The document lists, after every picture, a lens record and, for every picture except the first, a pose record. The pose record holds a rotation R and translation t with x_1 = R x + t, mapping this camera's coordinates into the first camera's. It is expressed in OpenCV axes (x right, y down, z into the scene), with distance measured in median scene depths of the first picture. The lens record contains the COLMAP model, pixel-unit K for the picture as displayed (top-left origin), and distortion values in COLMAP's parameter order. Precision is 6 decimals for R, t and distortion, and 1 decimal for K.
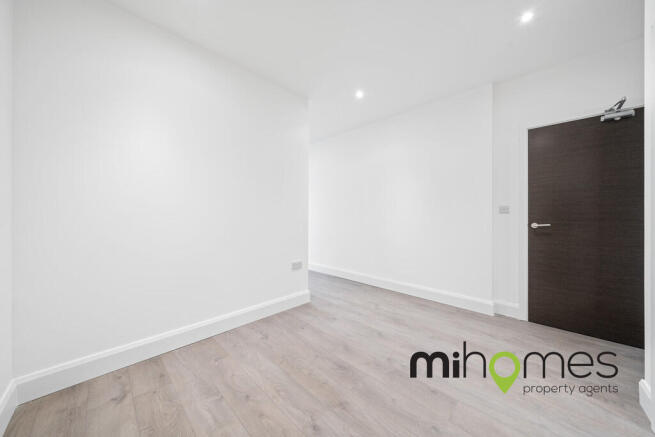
lens RADIAL K [[228.1, 0, 328.9], [0, 228.1, 215.9], [0, 0, 1]] dist [-0.003568, -0.000090]
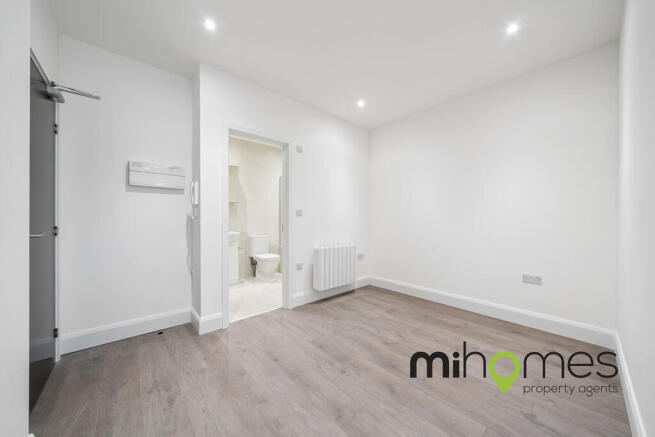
lens RADIAL K [[228.1, 0, 328.6], [0, 228.1, 221.6], [0, 0, 1]] dist [-0.003568, -0.000090]
pose [[-0.996685, -0.004754, 0.081213, 0.234385], [-0.004383, 0.999979, 0.004747, 0.007410], [-0.081234, 0.004375, -0.996685, 1.808387]]
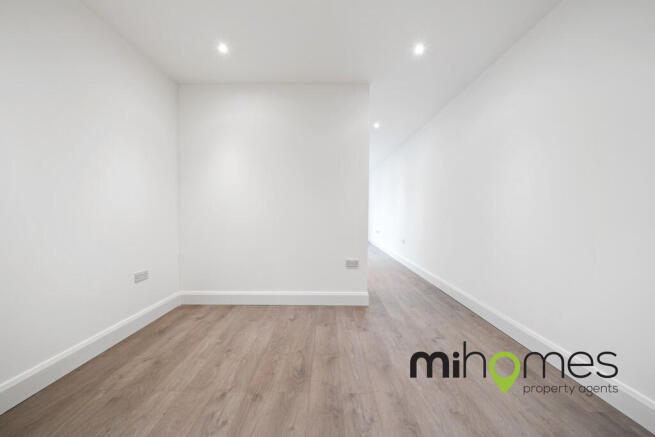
lens RADIAL K [[228.1, 0, 323.5], [0, 228.1, 216.6], [0, 0, 1]] dist [-0.003568, -0.000090]
pose [[0.685007, 0.010632, -0.728459, 0.714036], [0.003224, 0.999839, 0.017625, 0.000073], [0.728530, -0.014422, 0.684862, 0.374389]]
